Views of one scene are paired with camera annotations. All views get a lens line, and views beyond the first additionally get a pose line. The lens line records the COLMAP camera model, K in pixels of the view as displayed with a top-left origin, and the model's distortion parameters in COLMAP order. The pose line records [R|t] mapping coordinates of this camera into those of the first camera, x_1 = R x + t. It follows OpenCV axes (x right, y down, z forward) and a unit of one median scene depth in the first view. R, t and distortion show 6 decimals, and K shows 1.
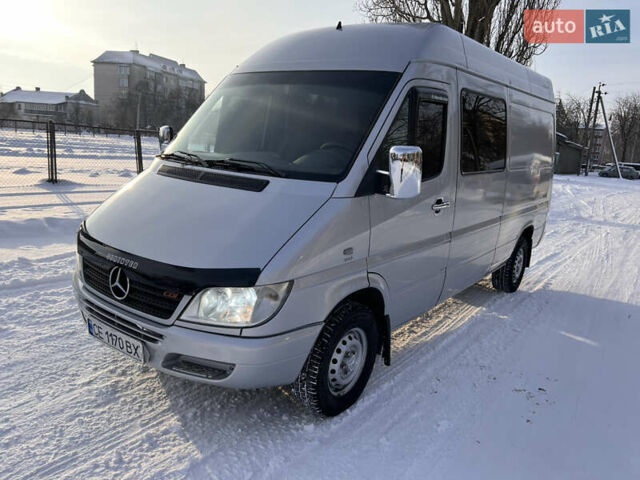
lens RADIAL K [[472.0, 0, 321.1], [0, 472.0, 231.0], [0, 0, 1]] dist [0.030303, -0.049336]
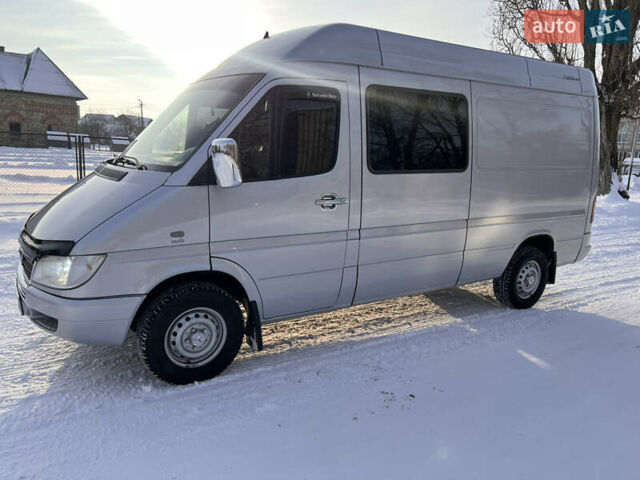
lens RADIAL K [[464.1, 0, 320.0], [0, 464.1, 240.0], [0, 0, 1]] dist [0.021201, -0.004276]
pose [[0.940542, 0.037806, -0.337566, 0.697695], [-0.043527, 0.999008, -0.009393, 0.048285], [0.336876, 0.023528, 0.941255, 0.072648]]
